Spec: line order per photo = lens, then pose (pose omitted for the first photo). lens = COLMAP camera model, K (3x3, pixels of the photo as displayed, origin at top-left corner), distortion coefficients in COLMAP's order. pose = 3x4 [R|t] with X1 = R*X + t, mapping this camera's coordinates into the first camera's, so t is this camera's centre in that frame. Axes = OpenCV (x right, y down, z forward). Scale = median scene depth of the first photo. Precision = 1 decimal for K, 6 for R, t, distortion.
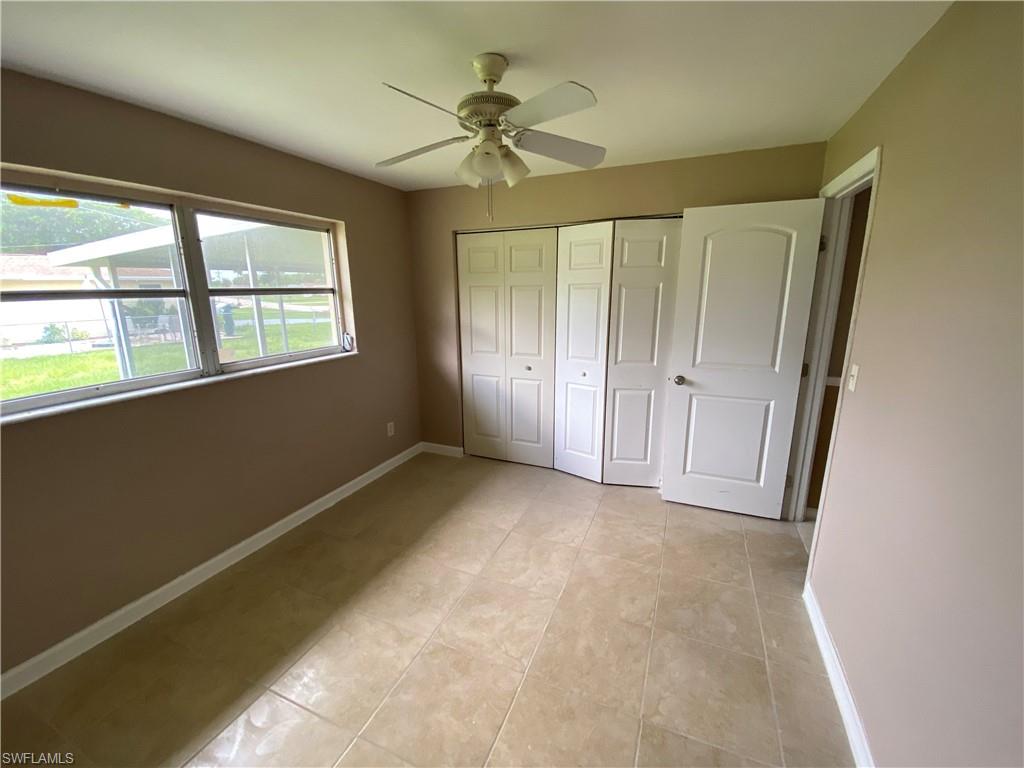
lens RADIAL K [[412.3, 0, 512.0], [0, 412.3, 384.0], [0, 0, 1]] dist [-0.000791, -0.000217]
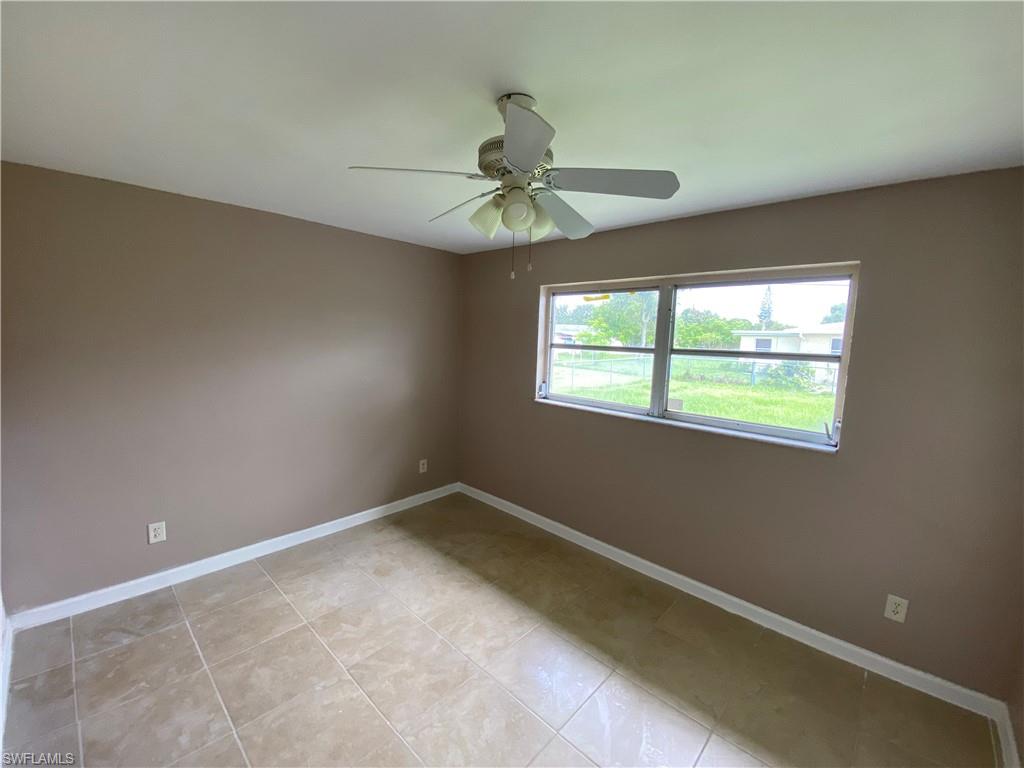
lens RADIAL K [[405.6, 0, 512.0], [0, 405.6, 384.0], [0, 0, 1]] dist [-0.033200, 0.000483]
pose [[-0.323542, 0.105781, -0.940282, 0.638986], [-0.251909, 0.948238, 0.193355, -0.285184], [0.912065, 0.299425, -0.280148, 1.099334]]
